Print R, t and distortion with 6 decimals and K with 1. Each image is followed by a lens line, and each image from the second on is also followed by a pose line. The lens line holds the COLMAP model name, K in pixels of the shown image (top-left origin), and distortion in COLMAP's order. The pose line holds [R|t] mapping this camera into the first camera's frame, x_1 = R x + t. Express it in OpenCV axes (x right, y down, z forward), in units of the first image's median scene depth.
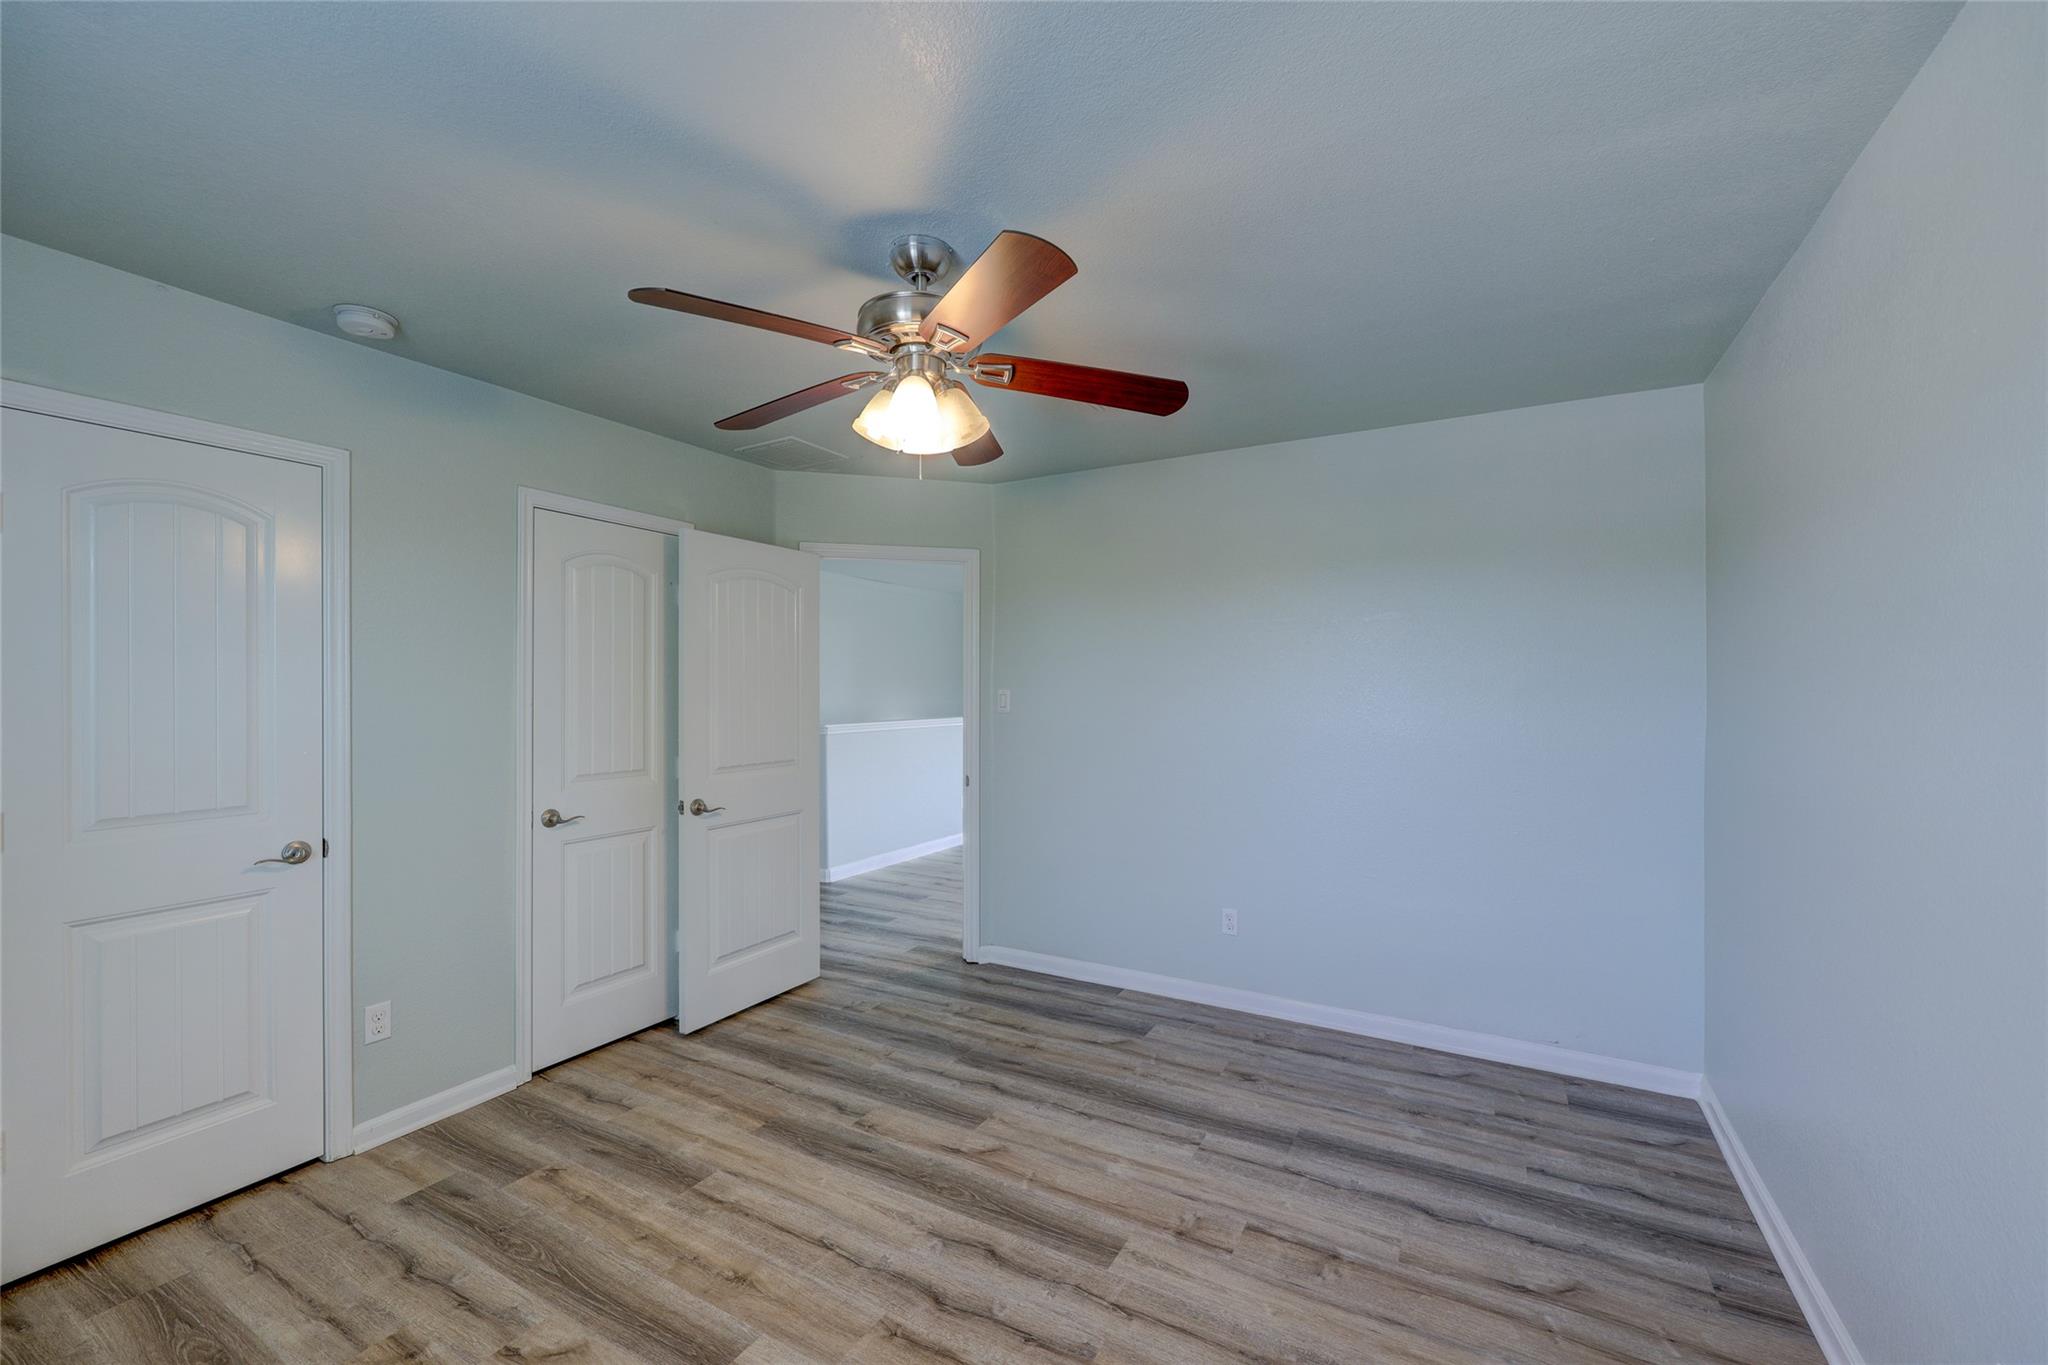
lens RADIAL K [[820.3, 0, 1022.7], [0, 820.3, 687.0], [0, 0, 1]] dist [-0.002785, 0.000409]
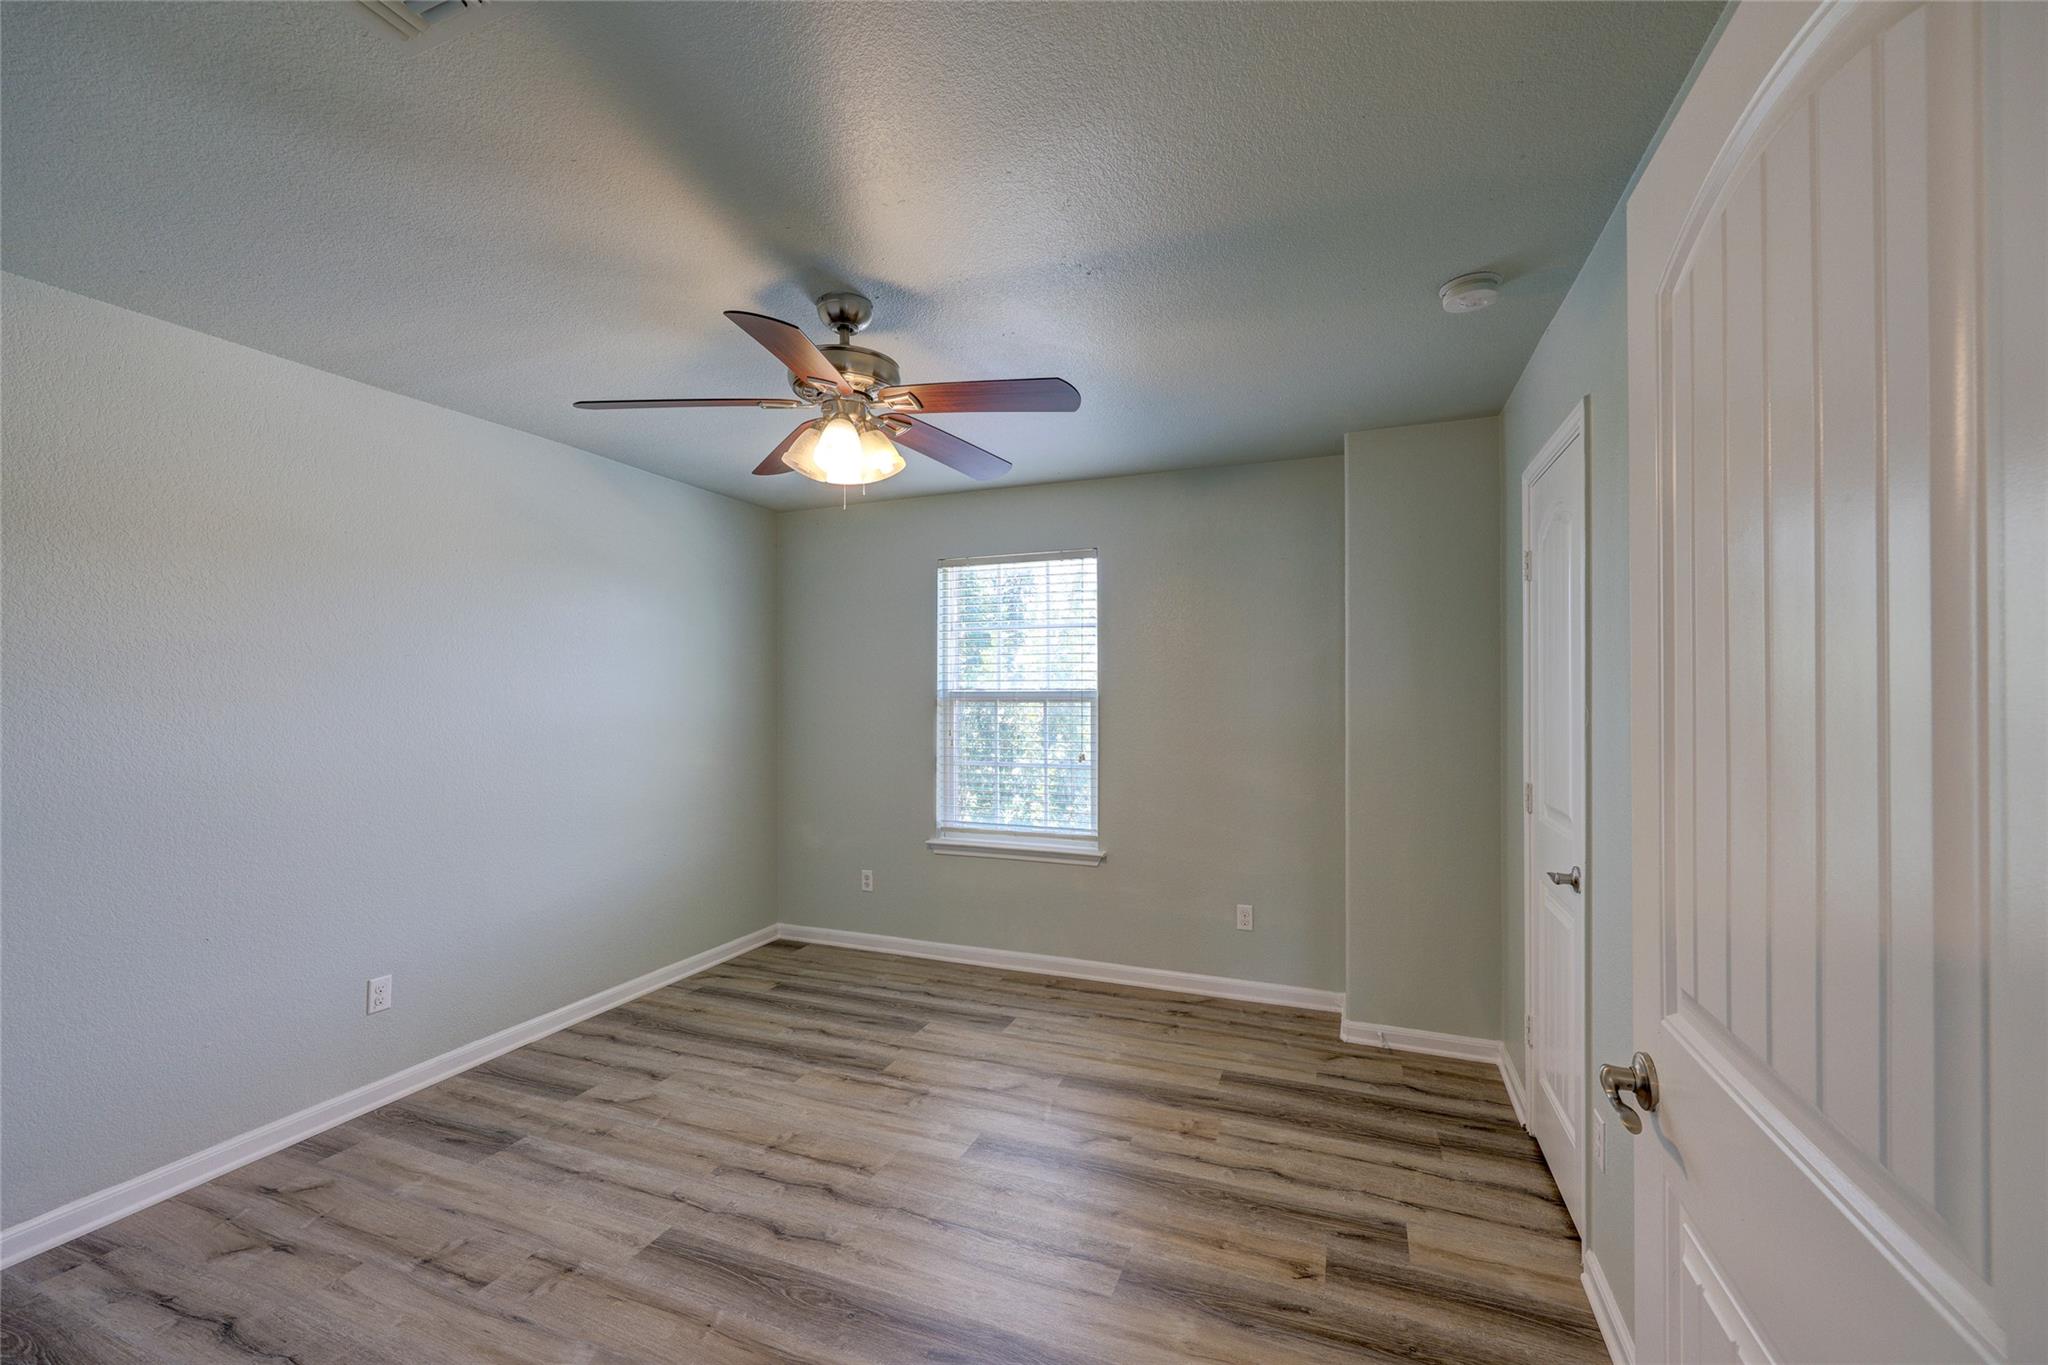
lens RADIAL K [[820.3, 0, 1022.8], [0, 820.3, 687.3], [0, 0, 1]] dist [-0.002785, 0.000409]
pose [[-0.990420, 0.002459, -0.138064, -0.198614], [0.003685, 0.999956, -0.008624, 0.001795], [0.138036, -0.009051, -0.990386, 2.016807]]
